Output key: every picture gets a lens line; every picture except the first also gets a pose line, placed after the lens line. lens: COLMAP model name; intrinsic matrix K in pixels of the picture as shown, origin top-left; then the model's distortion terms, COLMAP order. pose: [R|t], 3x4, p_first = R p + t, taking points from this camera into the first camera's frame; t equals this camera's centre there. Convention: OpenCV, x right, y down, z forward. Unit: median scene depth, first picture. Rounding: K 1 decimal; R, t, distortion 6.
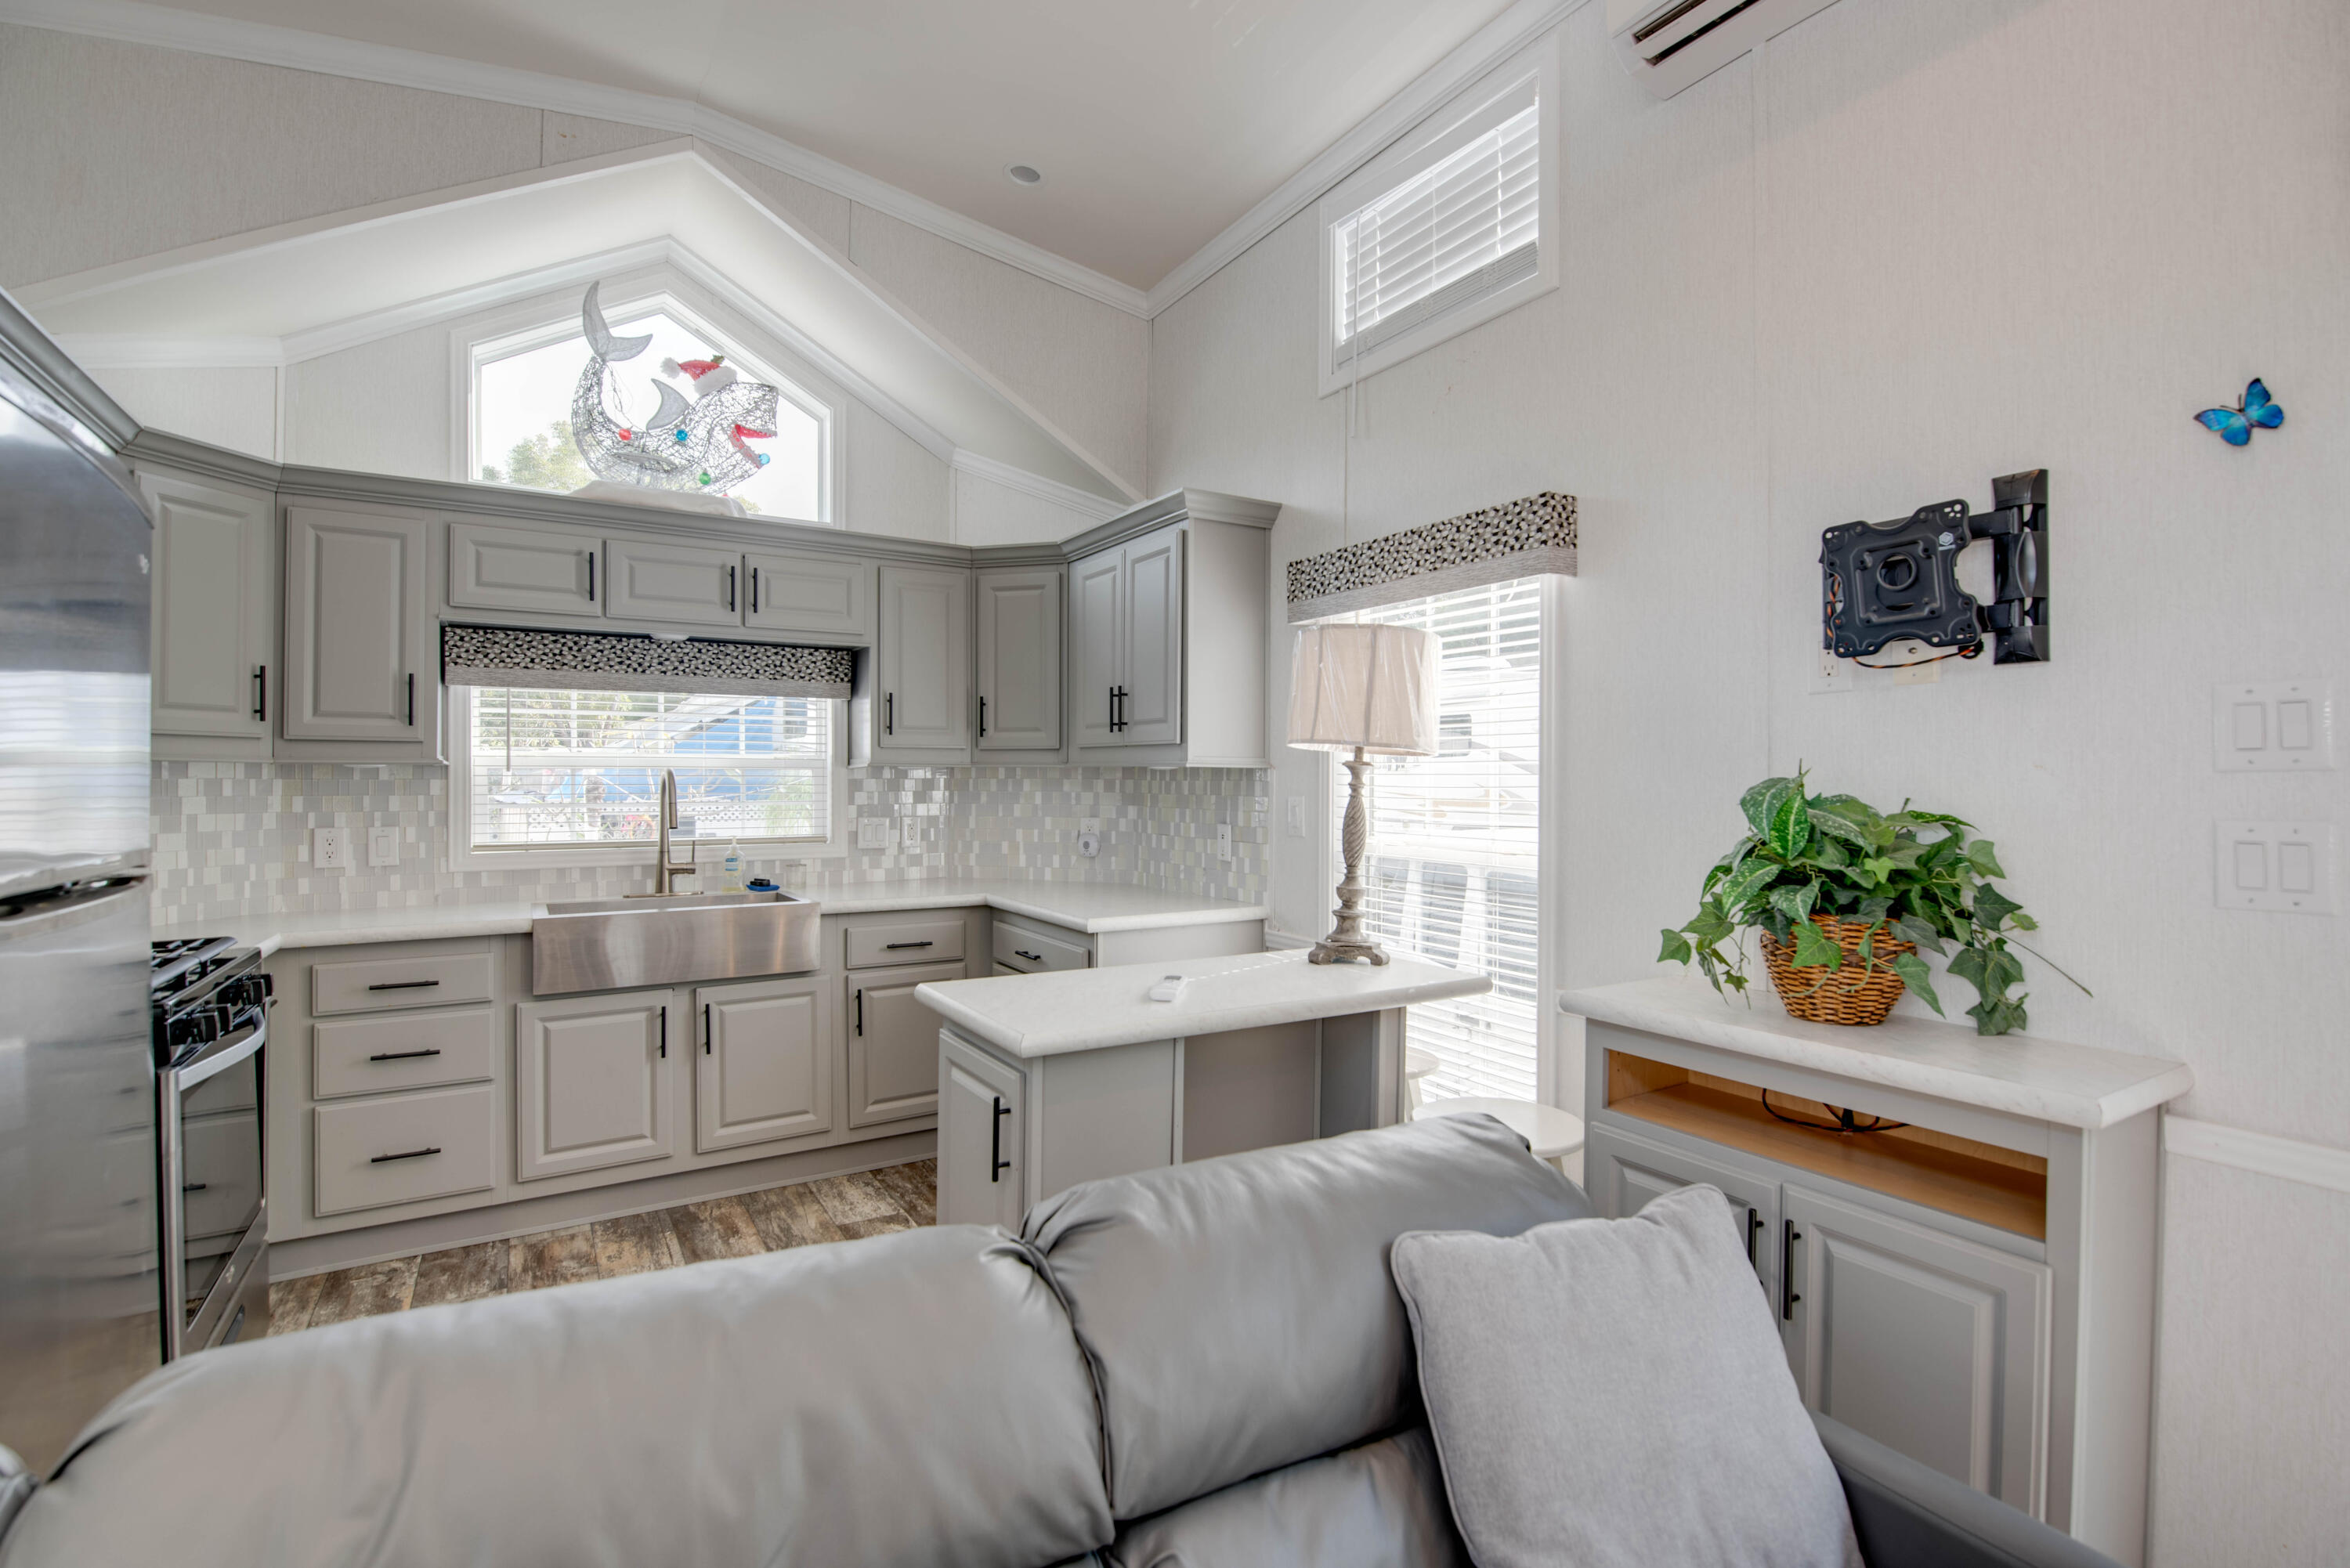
lens RADIAL K [[1042.2, 0, 1141.3], [0, 1042.2, 778.1], [0, 0, 1]] dist [-0.012894, -0.005904]
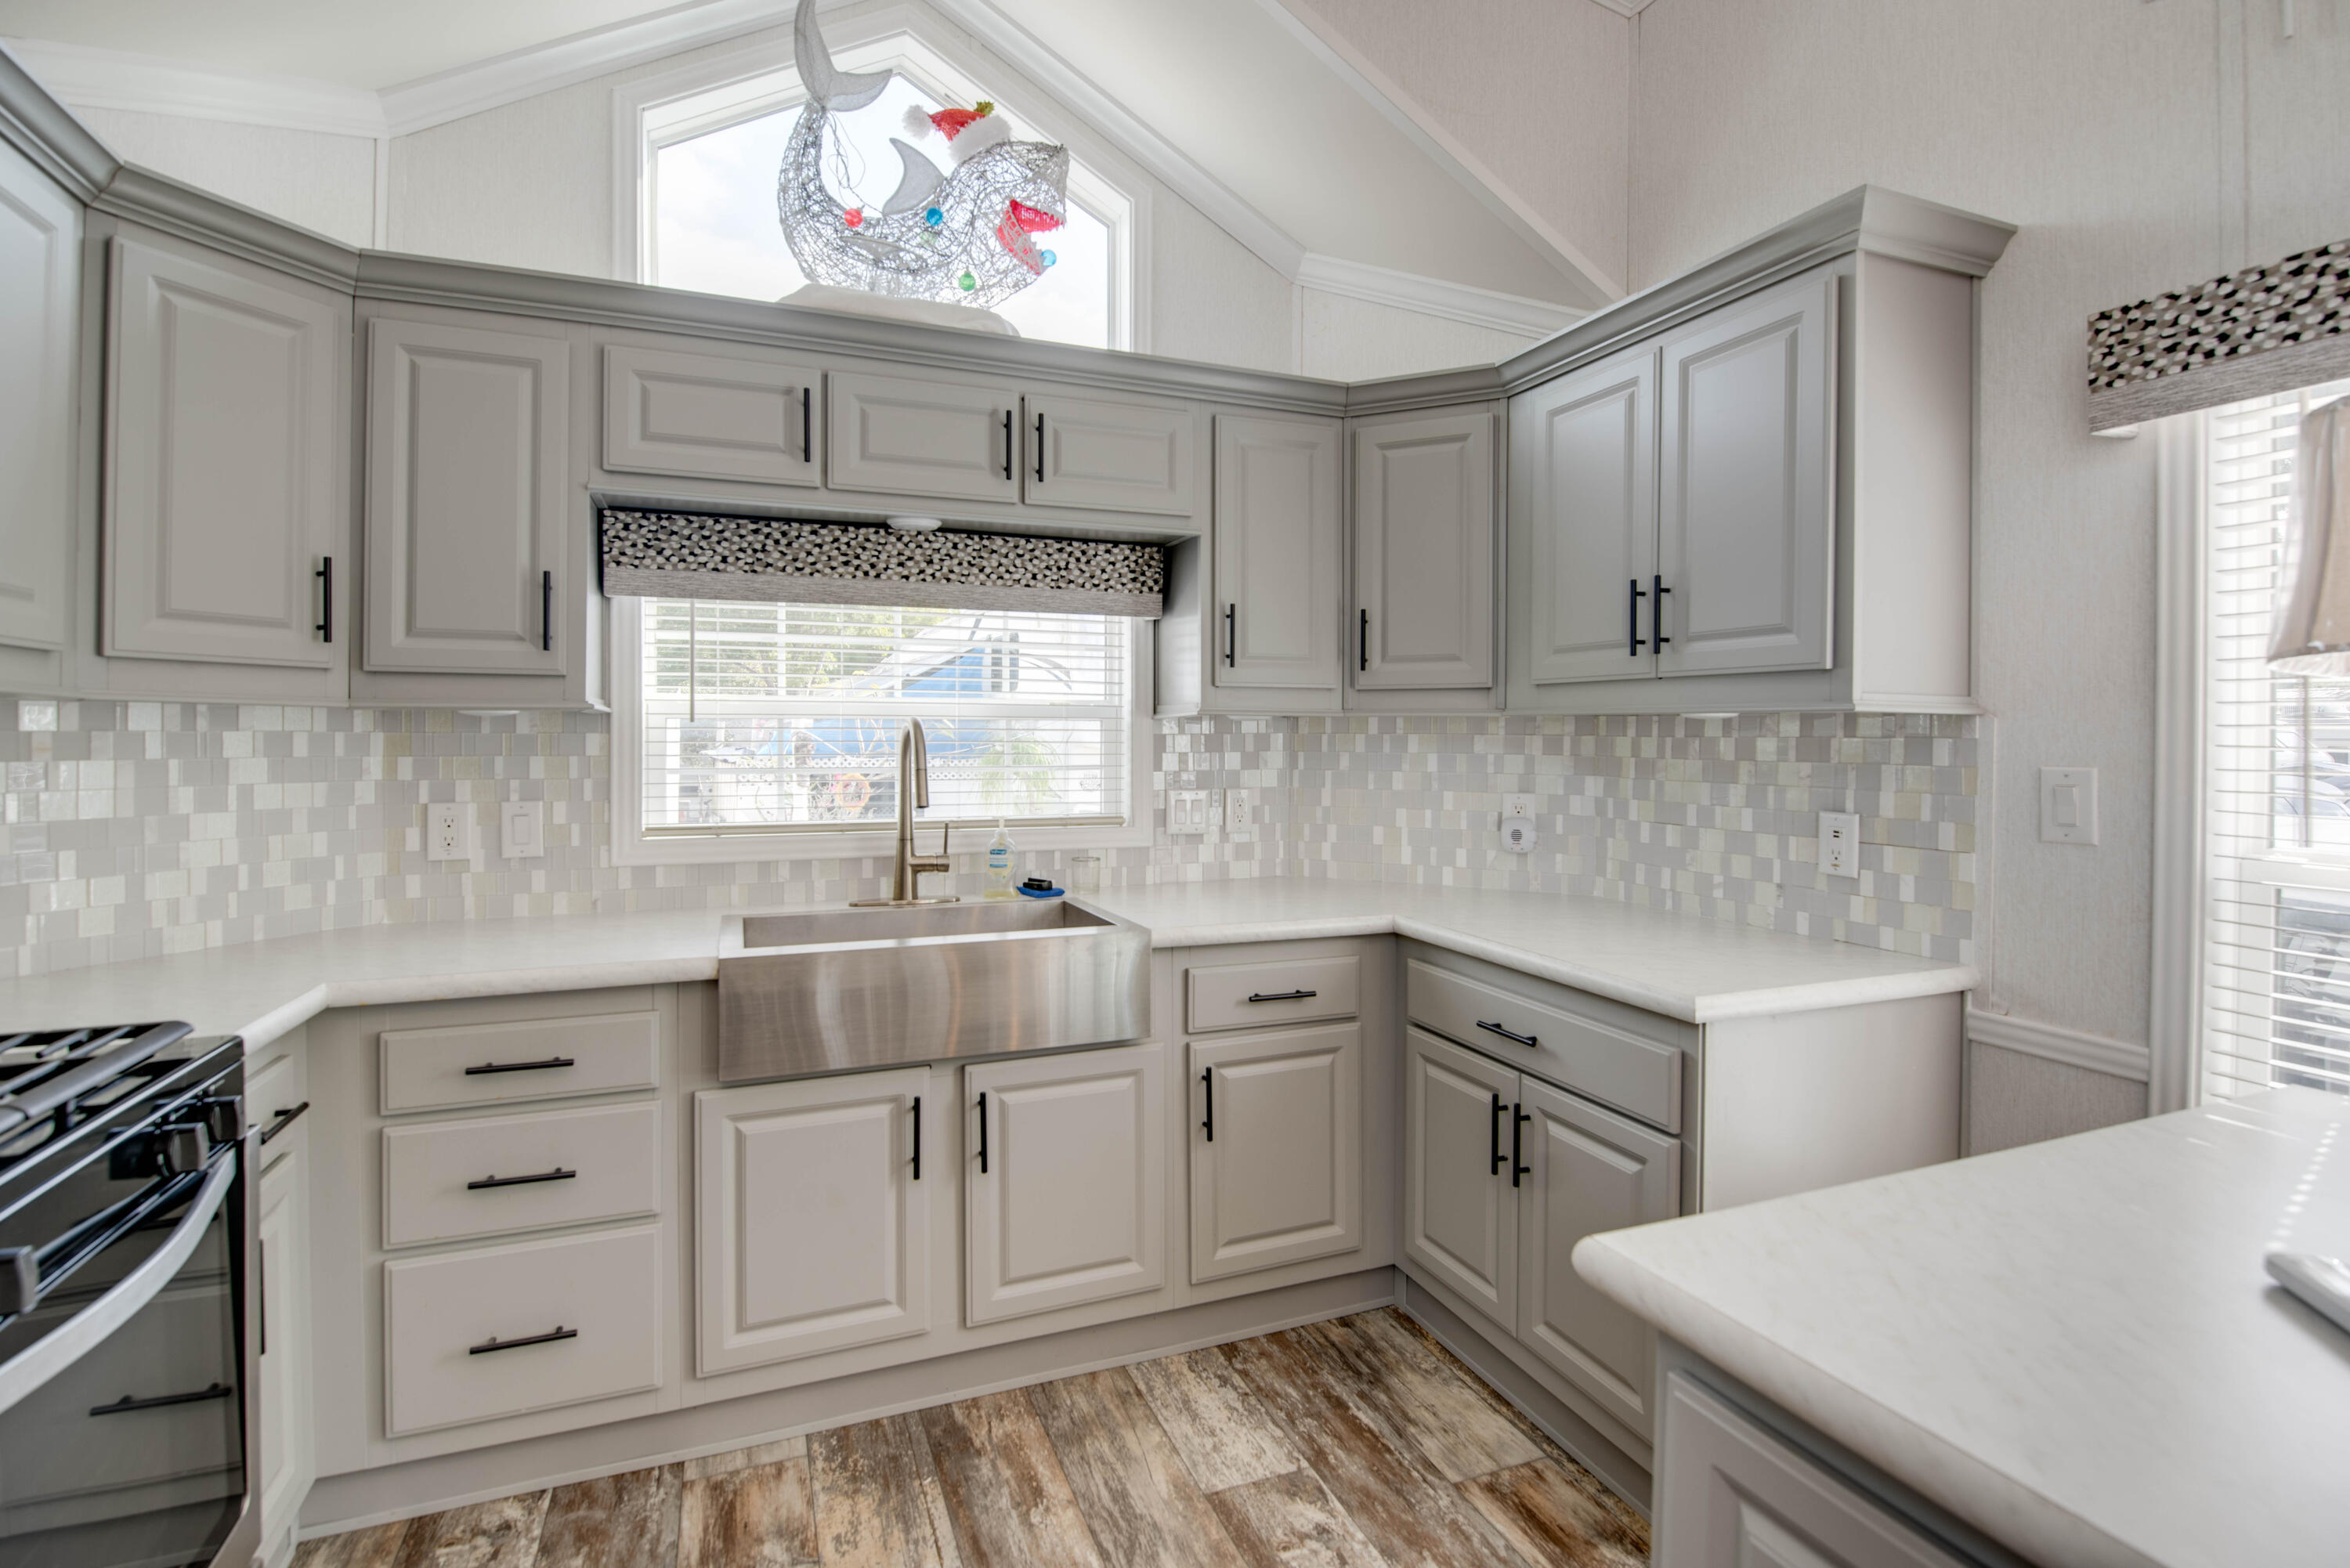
lens RADIAL K [[1026.0, 0, 1168.3], [0, 1026.0, 741.0], [0, 0, 1]] dist [-0.013437, -0.000849]
pose [[0.990238, 0.002796, -0.139358, -0.206702], [-0.002053, 0.999983, 0.005478, 0.001979], [0.139371, -0.005138, 0.990227, 0.378752]]
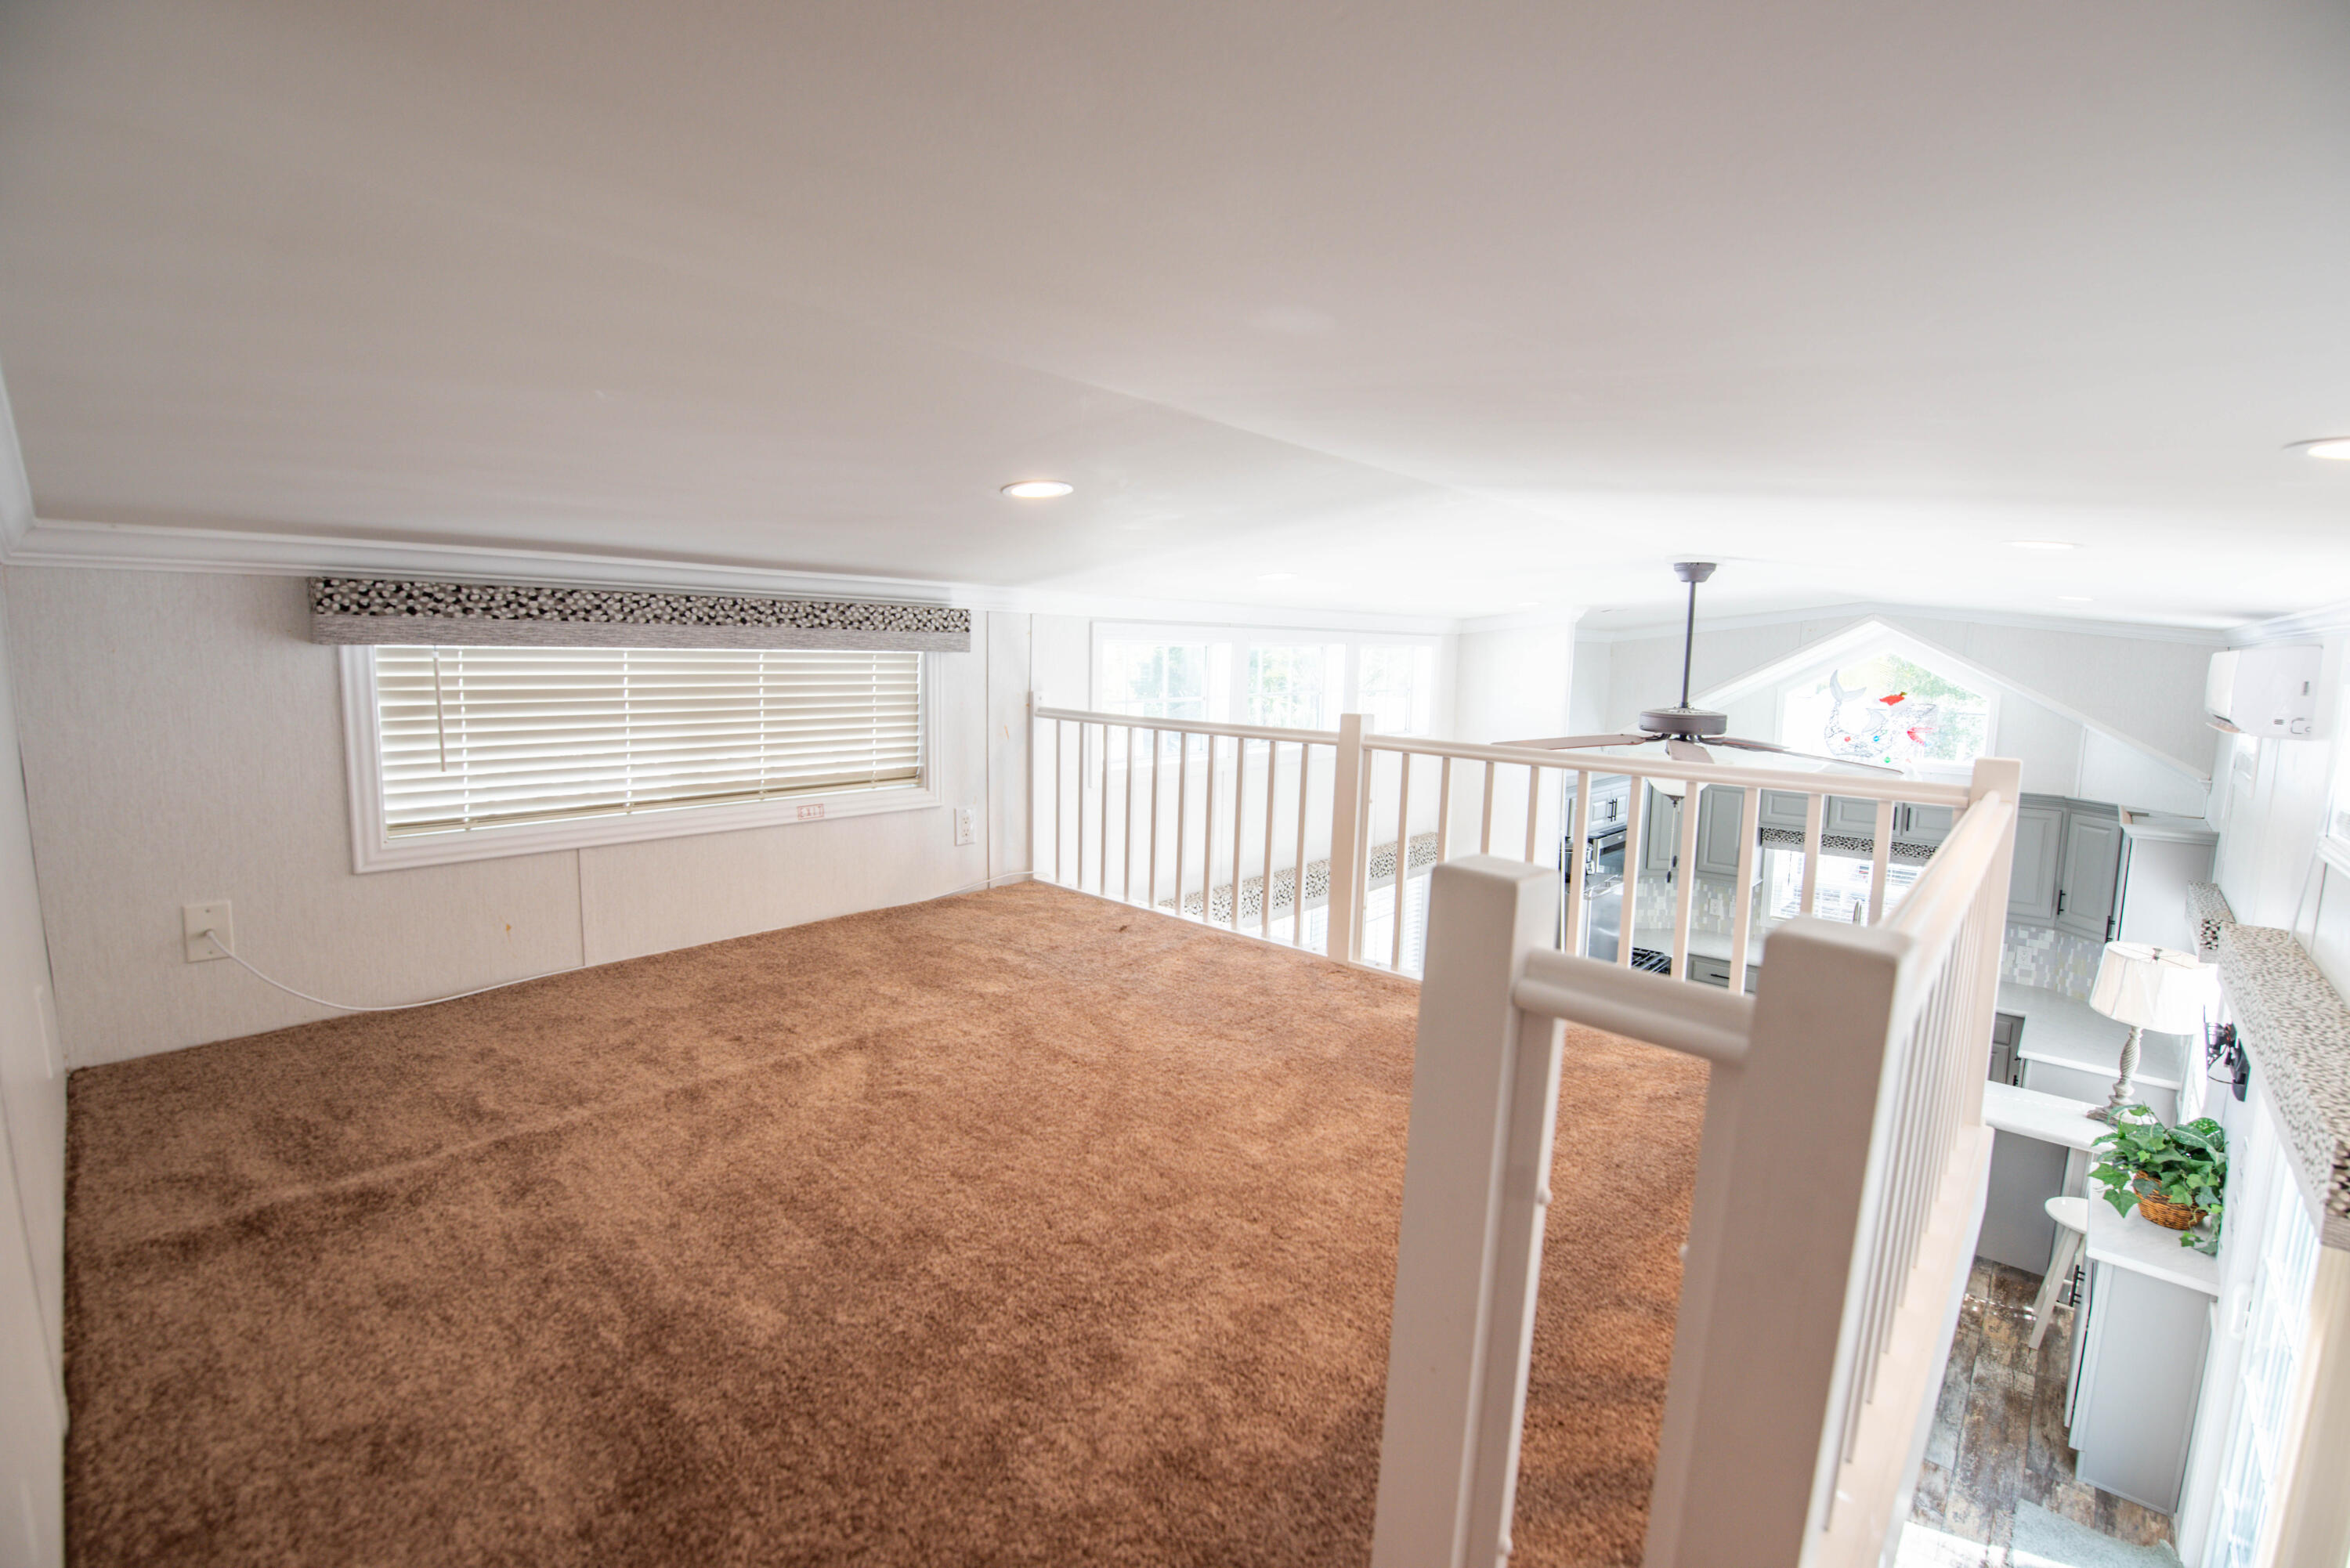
lens RADIAL K [[899.6, 0, 1247.8], [0, 899.6, 814.4], [0, 0, 1]] dist [0.000345, -0.000034]
pose [[0.287790, 0.120636, -0.950065, 0.877126], [0.002524, 0.991936, 0.126717, -0.414001], [0.957690, -0.038866, 0.285165, -0.650287]]
